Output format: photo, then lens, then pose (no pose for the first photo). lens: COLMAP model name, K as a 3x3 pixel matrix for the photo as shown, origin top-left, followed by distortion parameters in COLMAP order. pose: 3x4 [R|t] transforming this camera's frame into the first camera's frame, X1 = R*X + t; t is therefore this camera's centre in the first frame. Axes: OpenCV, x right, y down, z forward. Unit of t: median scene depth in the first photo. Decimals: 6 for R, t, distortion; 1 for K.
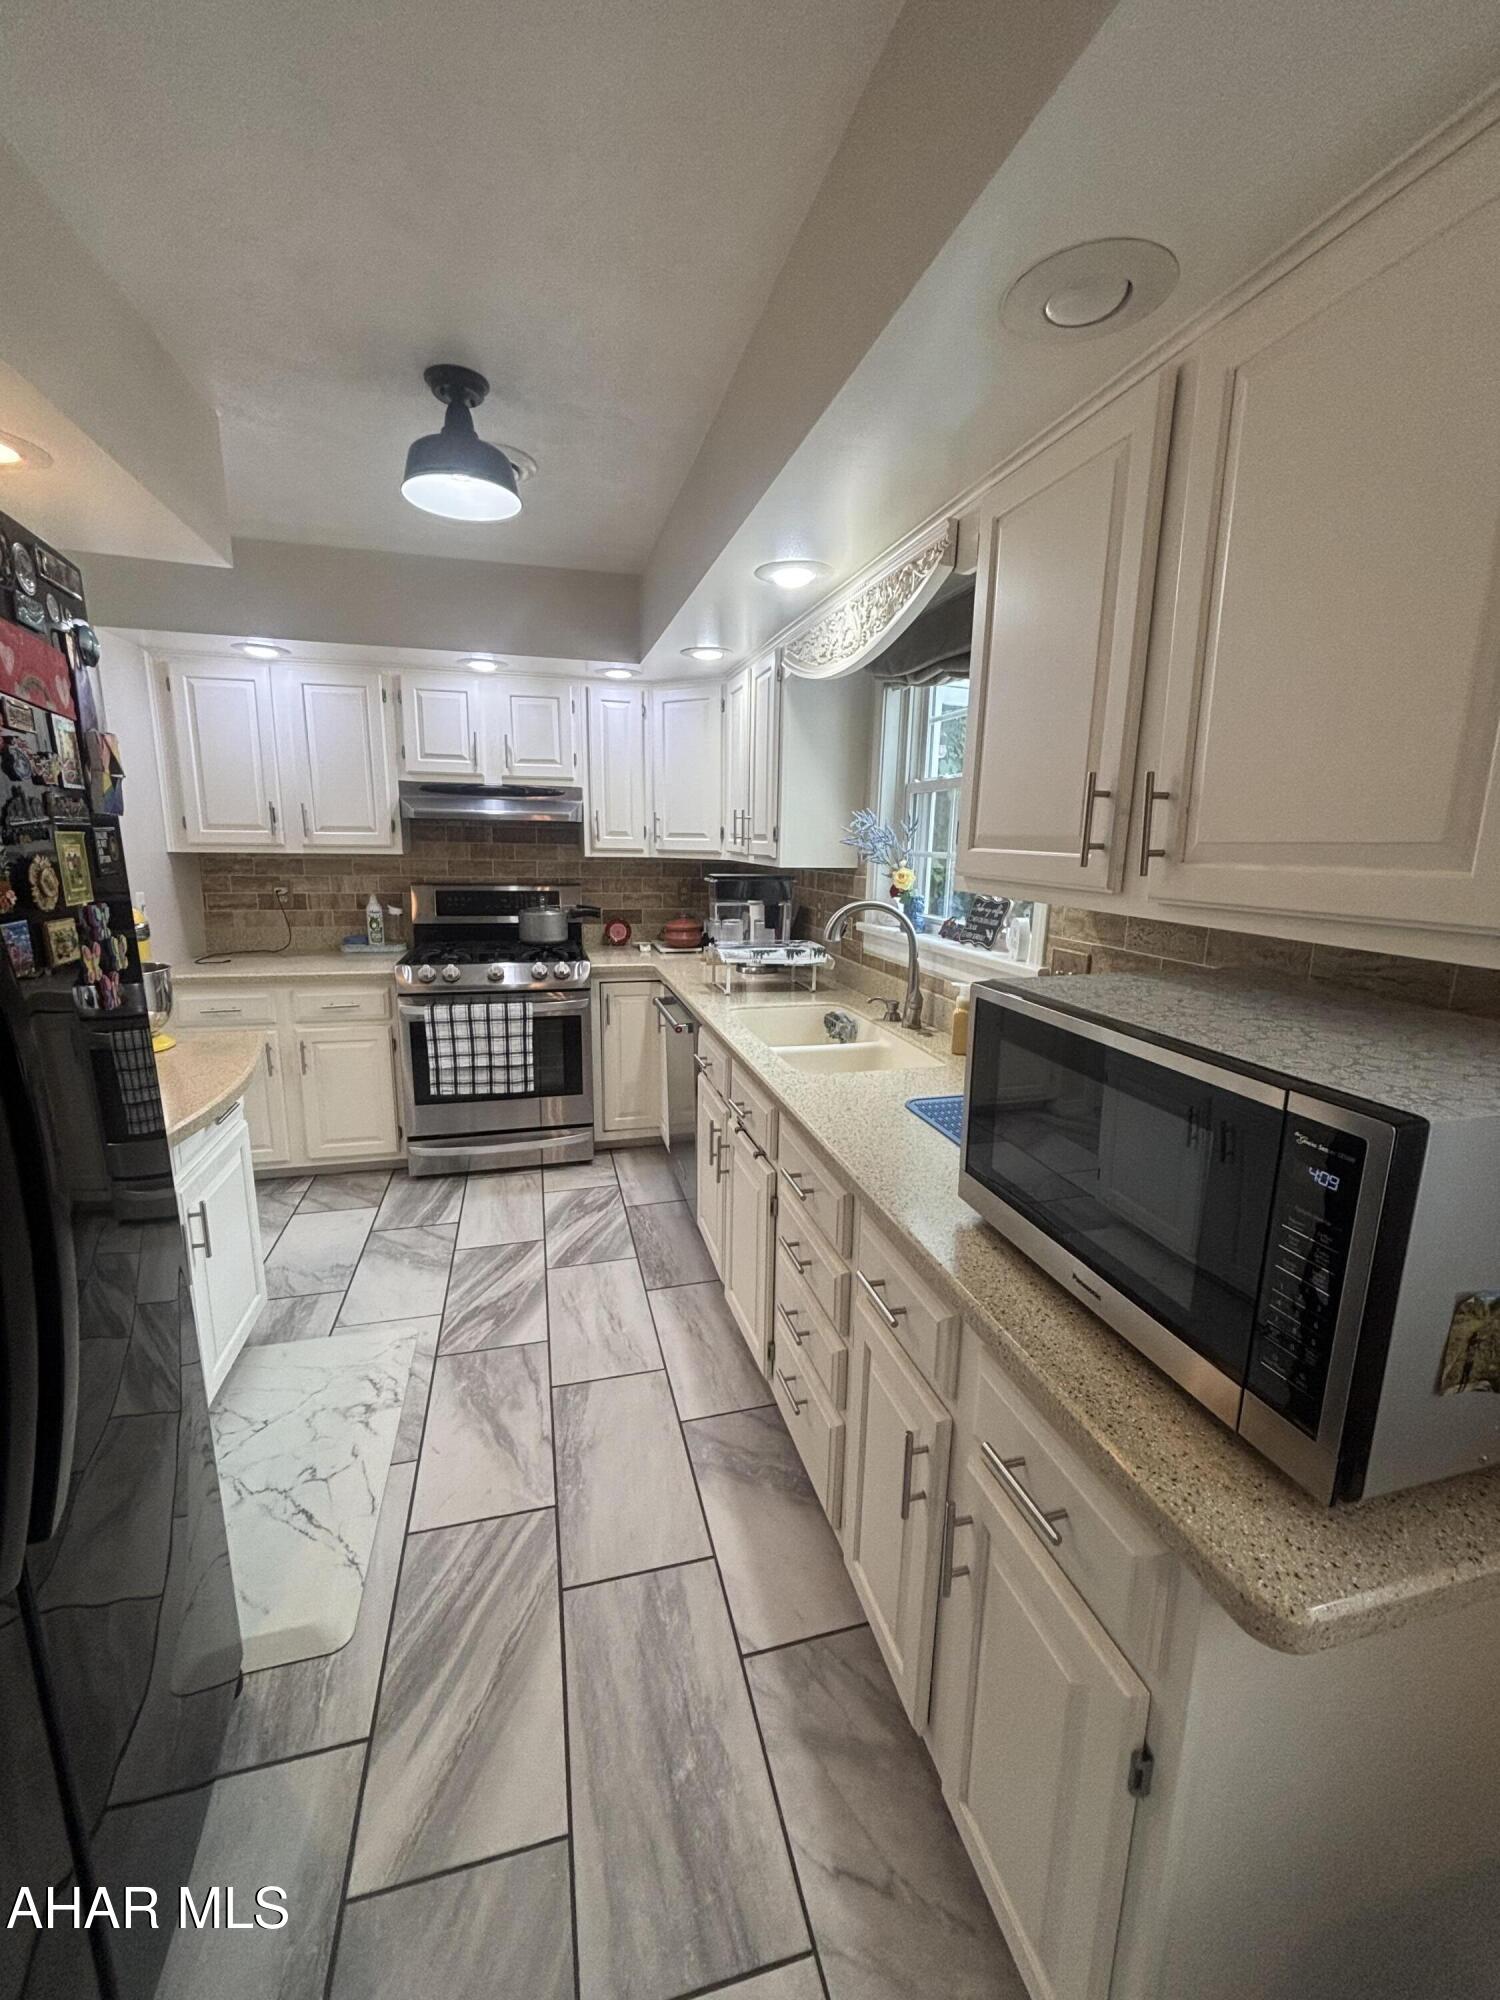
lens RADIAL K [[817.4, 0, 759.8], [0, 817.4, 996.2], [0, 0, 1]] dist [-0.014786, 0.006712]
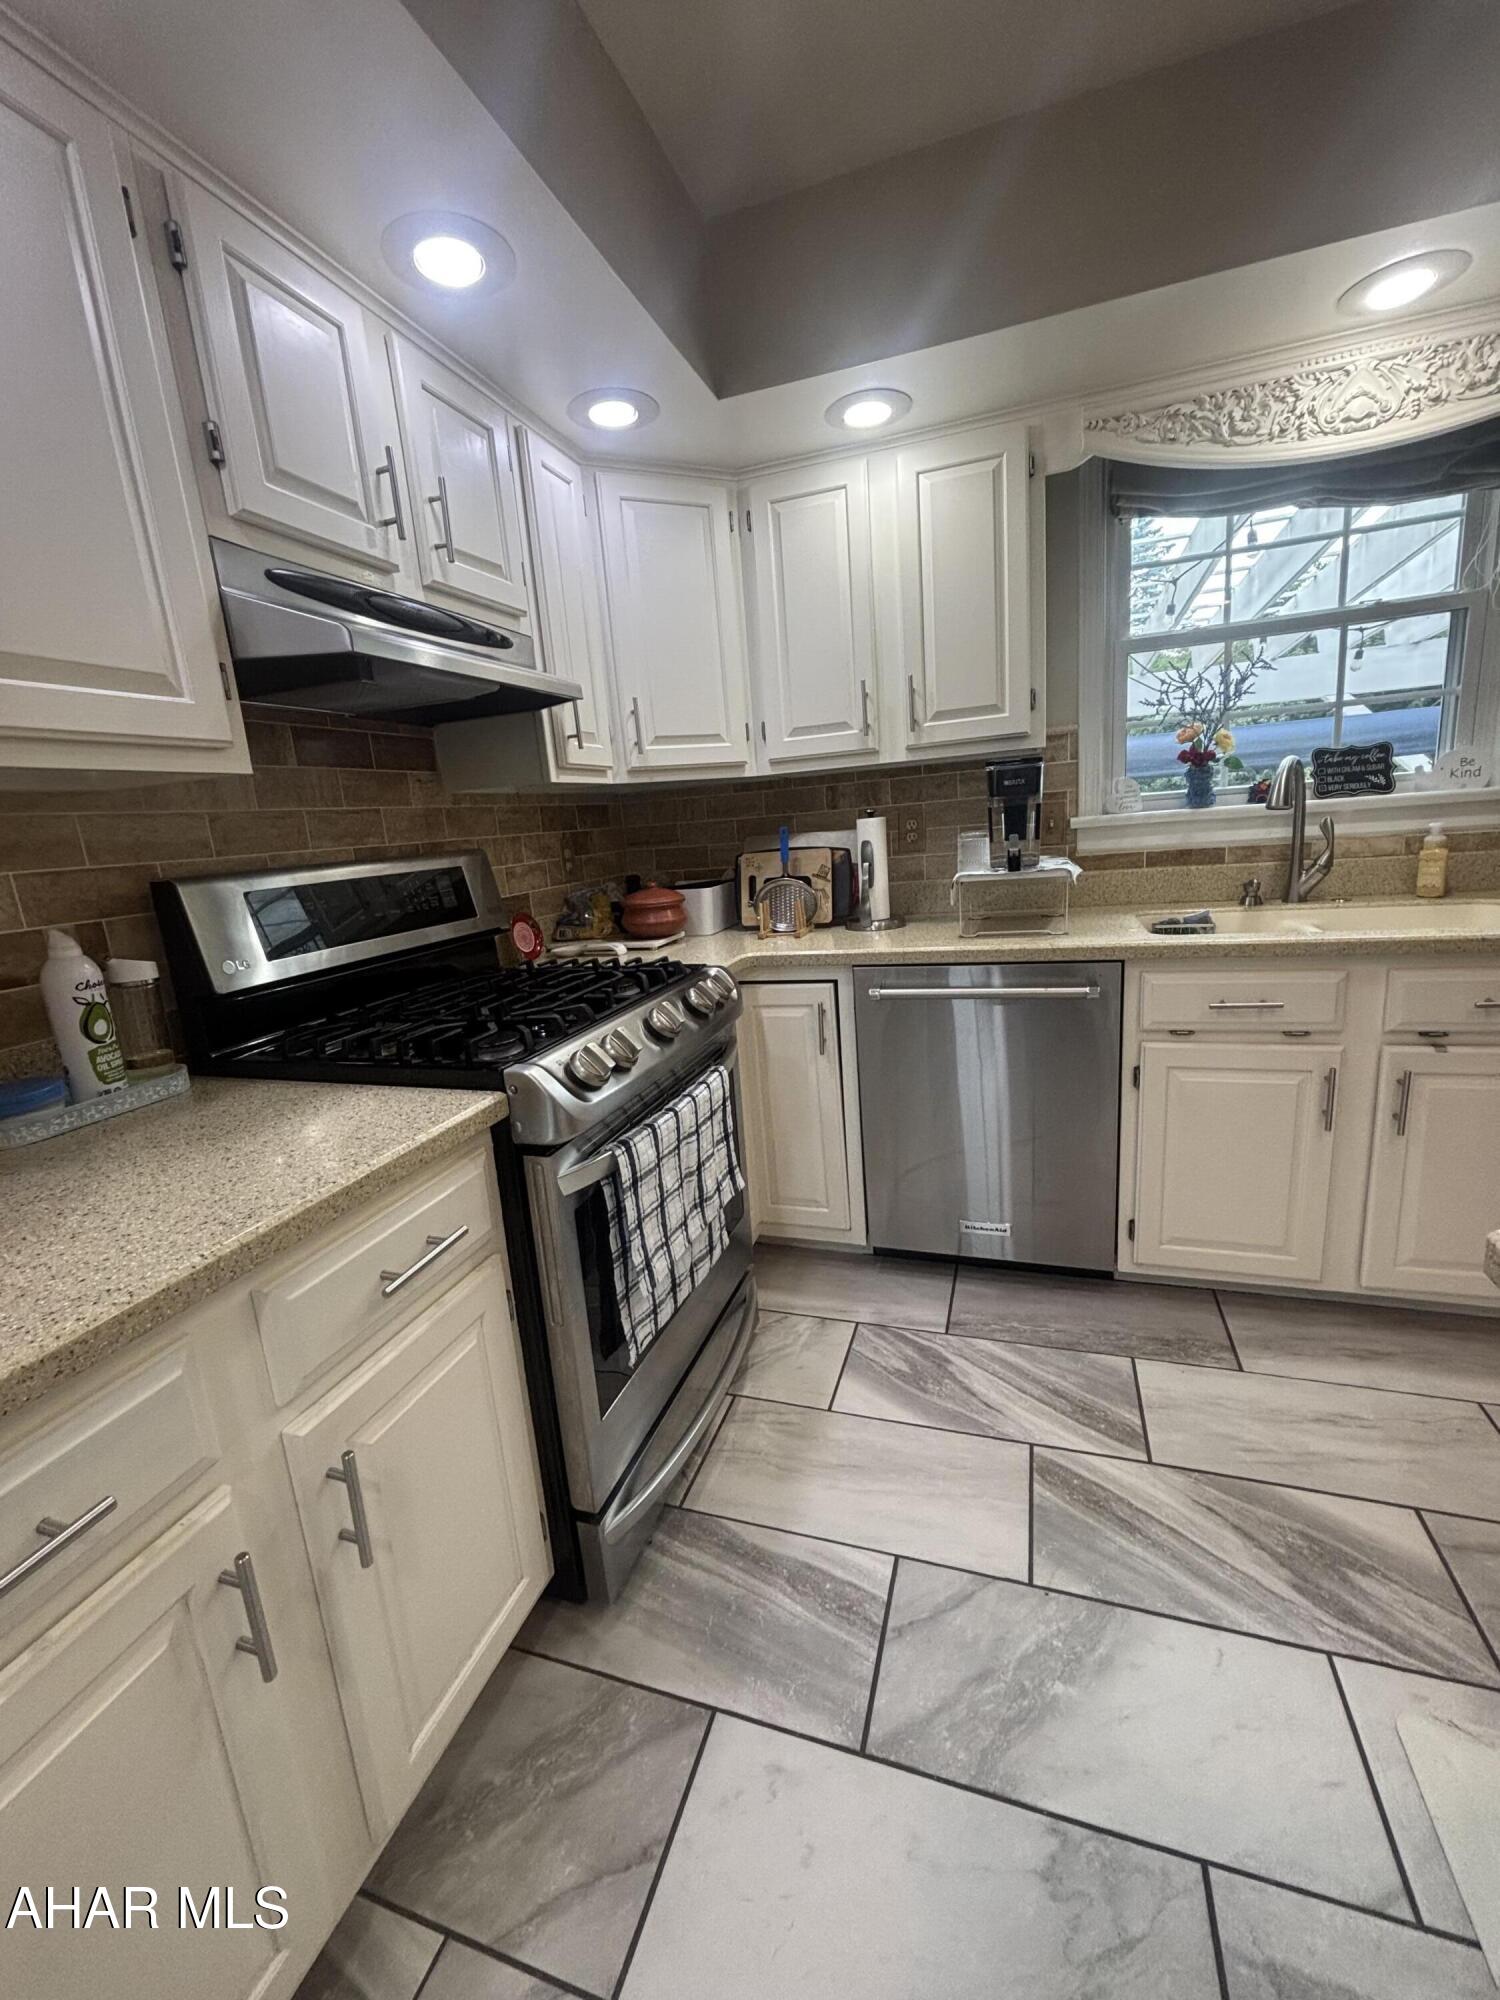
lens RADIAL K [[817.4, 0, 759.8], [0, 817.4, 996.2], [0, 0, 1]] dist [-0.014786, 0.006712]
pose [[0.559489, -0.239849, 0.793375, -0.654573], [0.247051, 0.961962, 0.116595, -0.083443], [-0.791162, 0.130770, 0.597463, 0.714180]]
